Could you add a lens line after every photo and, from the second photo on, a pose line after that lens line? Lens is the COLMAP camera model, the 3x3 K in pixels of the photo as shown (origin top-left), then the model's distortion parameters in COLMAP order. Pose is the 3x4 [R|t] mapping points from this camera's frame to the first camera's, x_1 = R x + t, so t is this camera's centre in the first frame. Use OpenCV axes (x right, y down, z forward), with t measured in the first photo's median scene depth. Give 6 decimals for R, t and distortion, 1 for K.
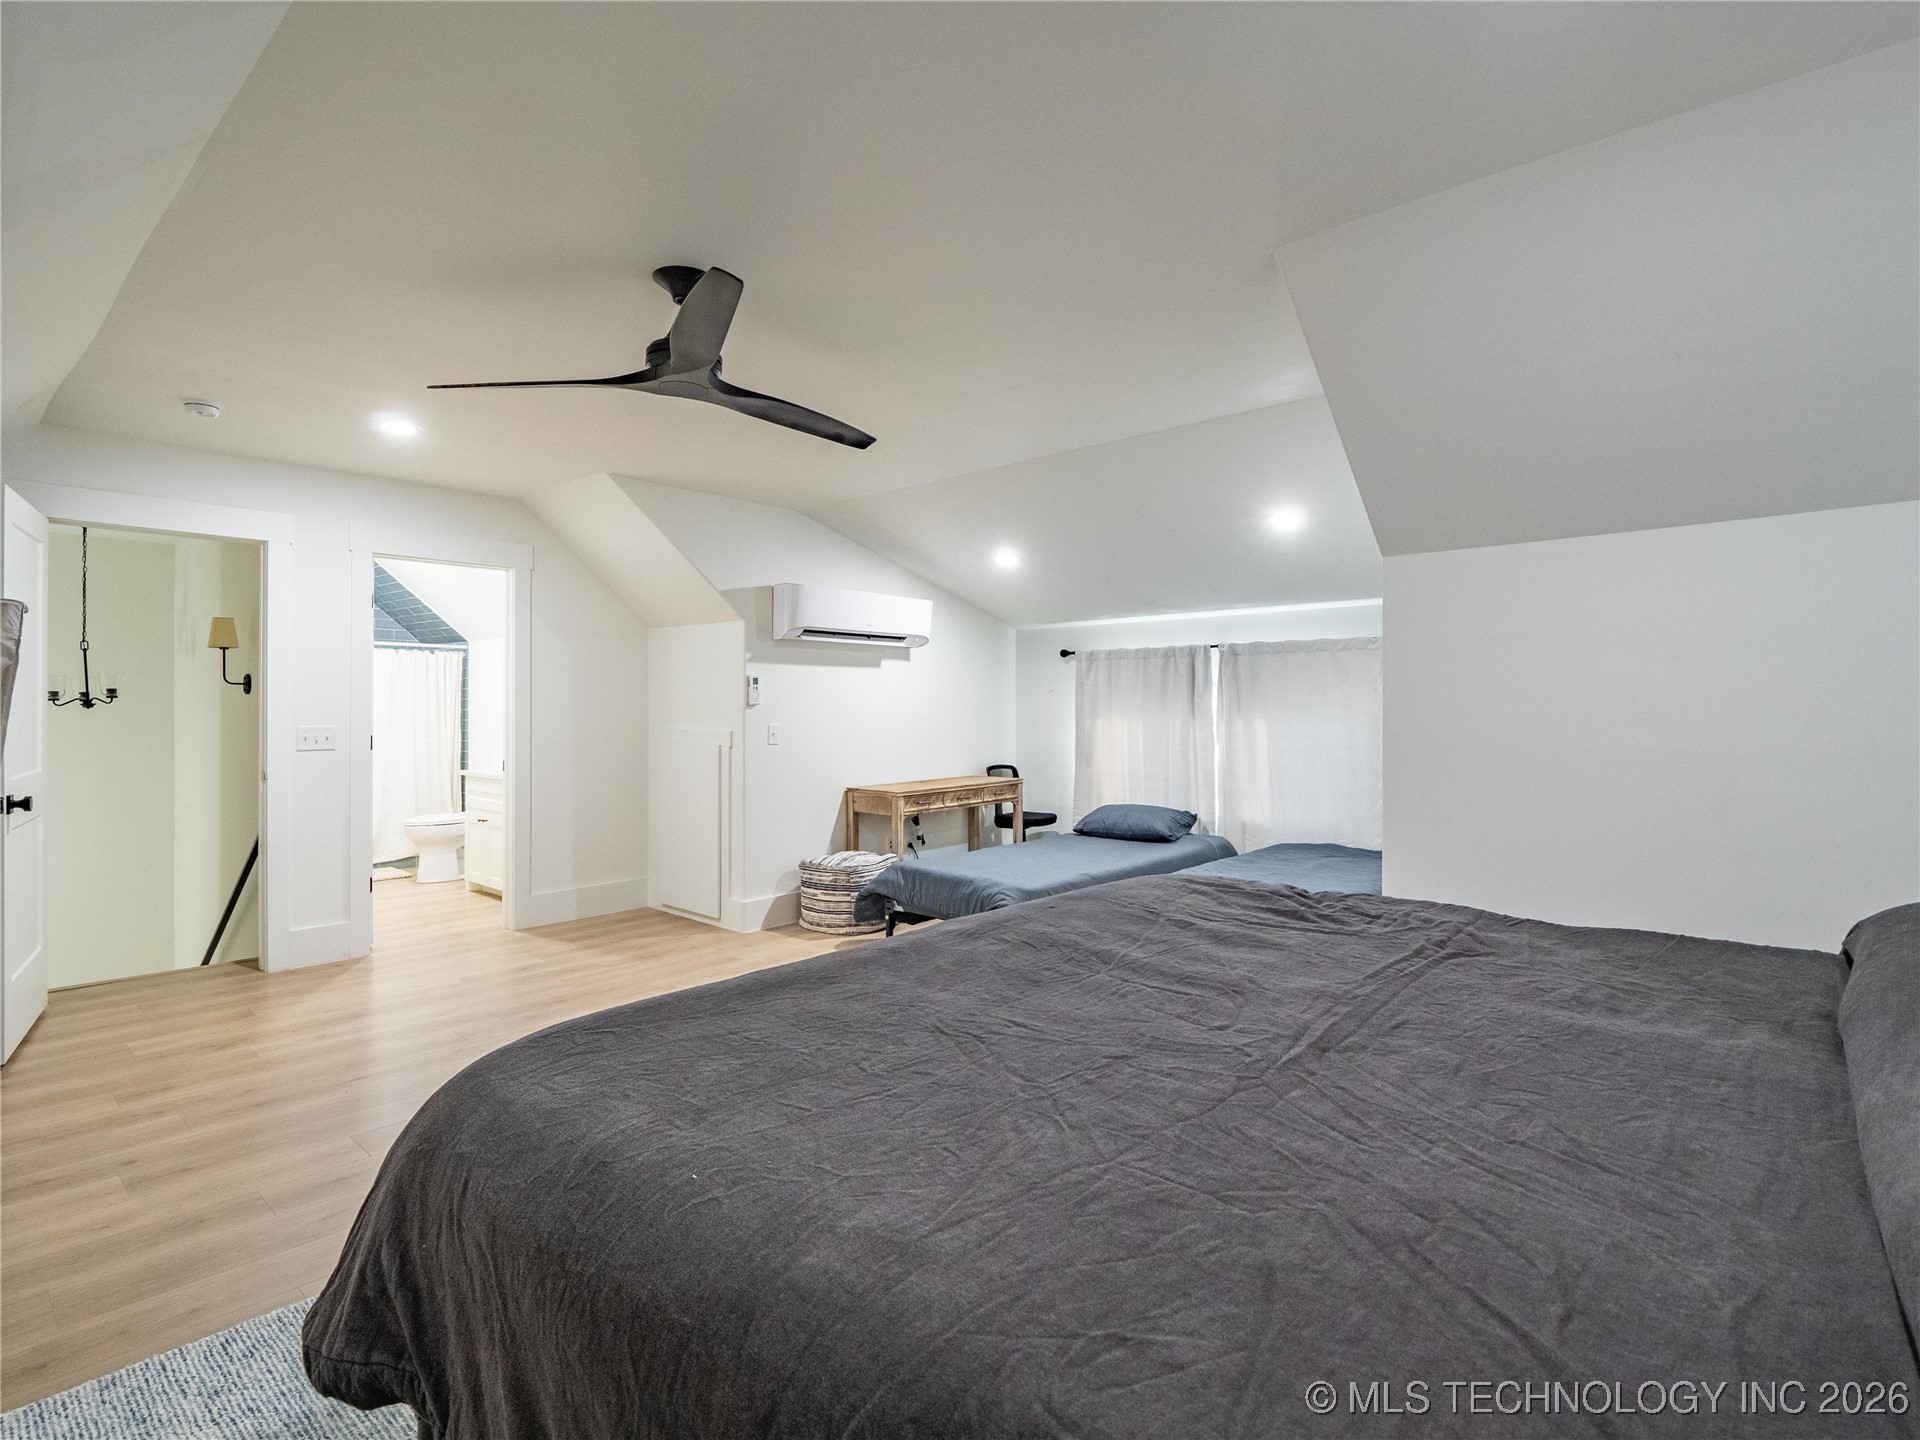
lens RADIAL K [[969.2, 0, 957.1], [0, 969.2, 702.1], [0, 0, 1]] dist [-0.018712, -0.000313]
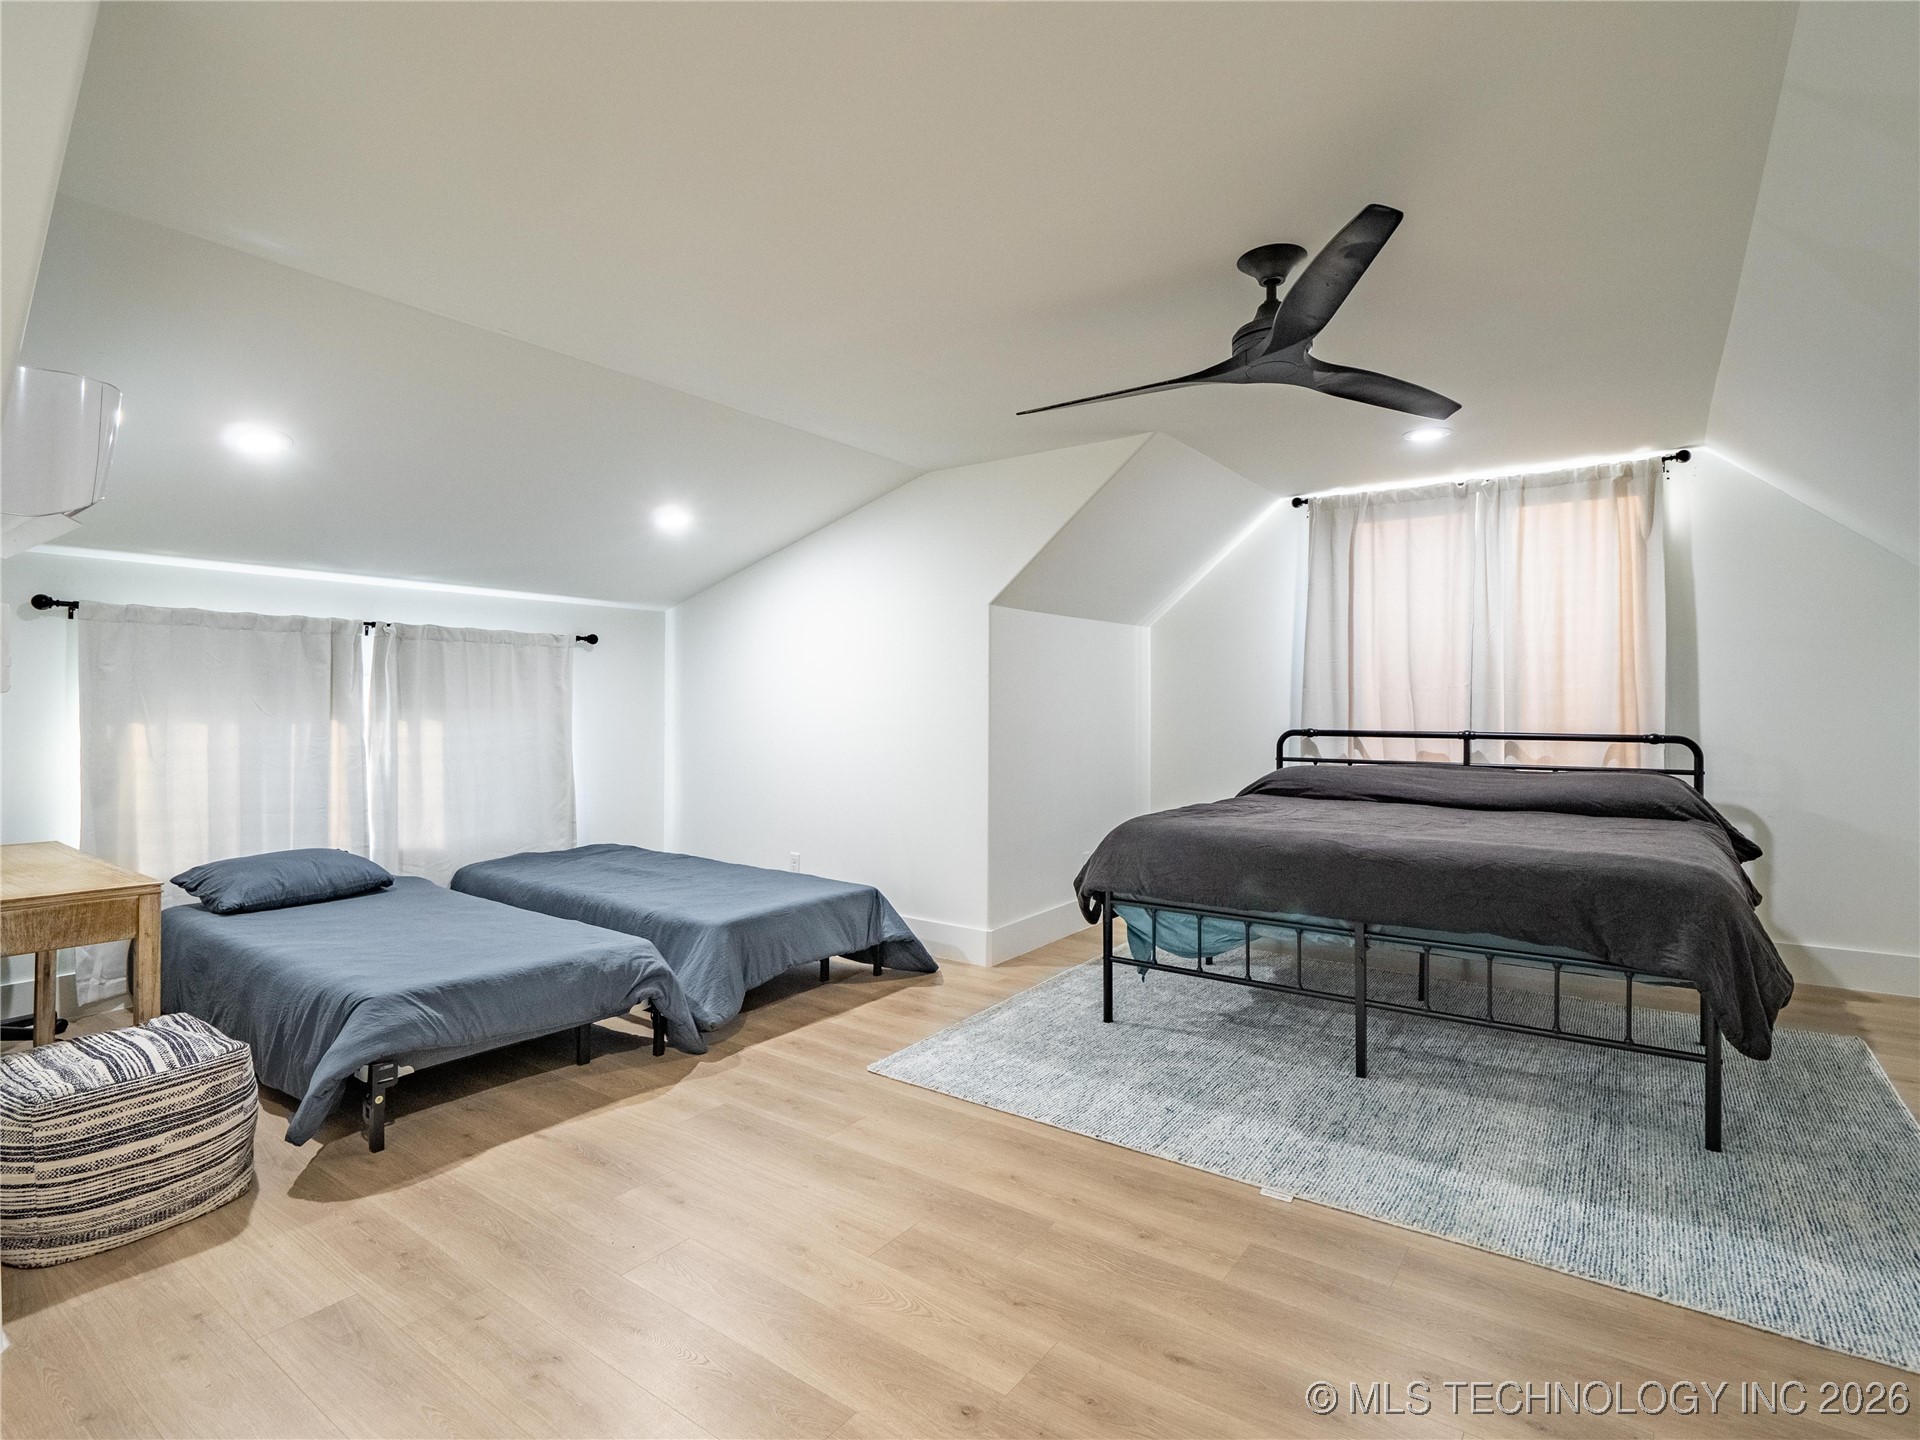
lens RADIAL K [[966.9, 0, 963.3], [0, 966.9, 693.6], [0, 0, 1]] dist [-0.012988, -0.000077]
pose [[-0.108239, 0.014957, 0.994012, -0.539645], [-0.011911, 0.999796, -0.016341, 0.003593], [-0.994053, -0.013609, -0.108039, 0.629353]]
